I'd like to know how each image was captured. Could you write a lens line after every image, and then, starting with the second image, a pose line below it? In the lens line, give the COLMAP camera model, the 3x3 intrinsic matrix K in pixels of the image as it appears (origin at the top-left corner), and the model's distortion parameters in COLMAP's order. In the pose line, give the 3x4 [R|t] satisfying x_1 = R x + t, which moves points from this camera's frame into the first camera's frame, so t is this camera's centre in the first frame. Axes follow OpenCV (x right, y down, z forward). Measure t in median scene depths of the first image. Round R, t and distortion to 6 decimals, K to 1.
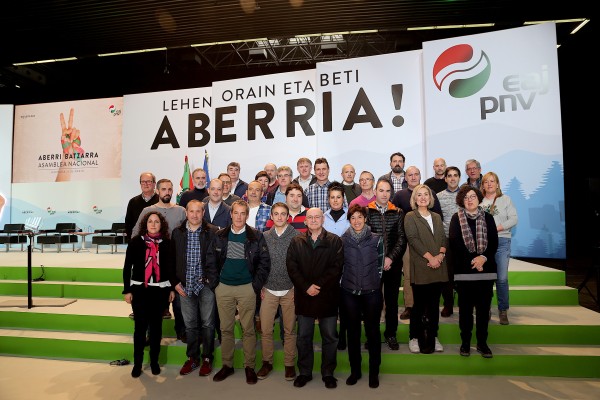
lens RADIAL K [[438.8, 0, 300.0], [0, 438.8, 200.0], [0, 0, 1]] dist [-0.070335, -0.000679]
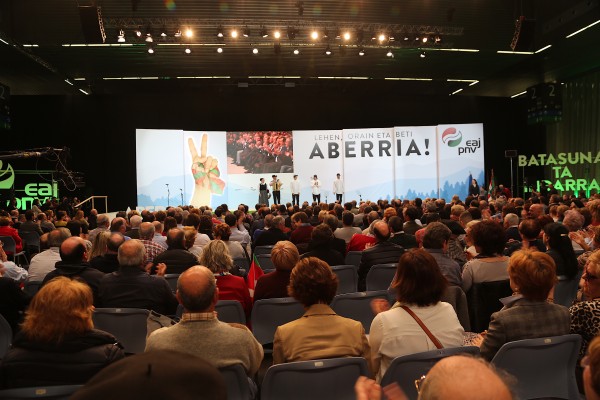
lens RADIAL K [[561.9, 0, 300.0], [0, 561.9, 200.0], [0, 0, 1]] dist [-0.019289, 0.125529]
pose [[0.940551, -0.018371, 0.339155, -1.414827], [-0.000080, 0.998524, 0.054310, -0.070530], [-0.339653, -0.051108, 0.939161, -1.659066]]
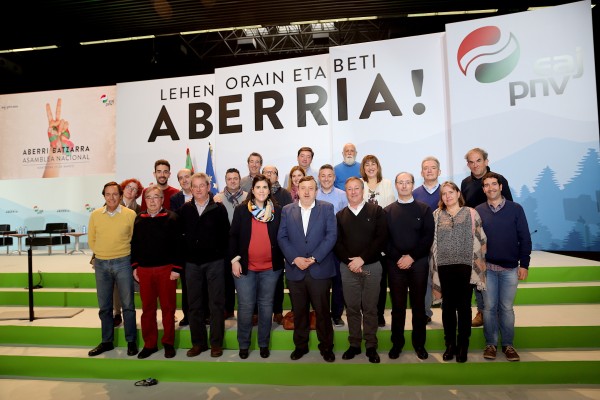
lens RADIAL K [[445.5, 0, 300.0], [0, 445.5, 200.0], [0, 0, 1]] dist [-0.056454, 0.001680]
pose [[0.999169, -0.014477, 0.038103, -0.061082], [0.014037, 0.999832, 0.011786, 0.001246], [-0.038267, -0.011241, 0.999204, 0.045230]]
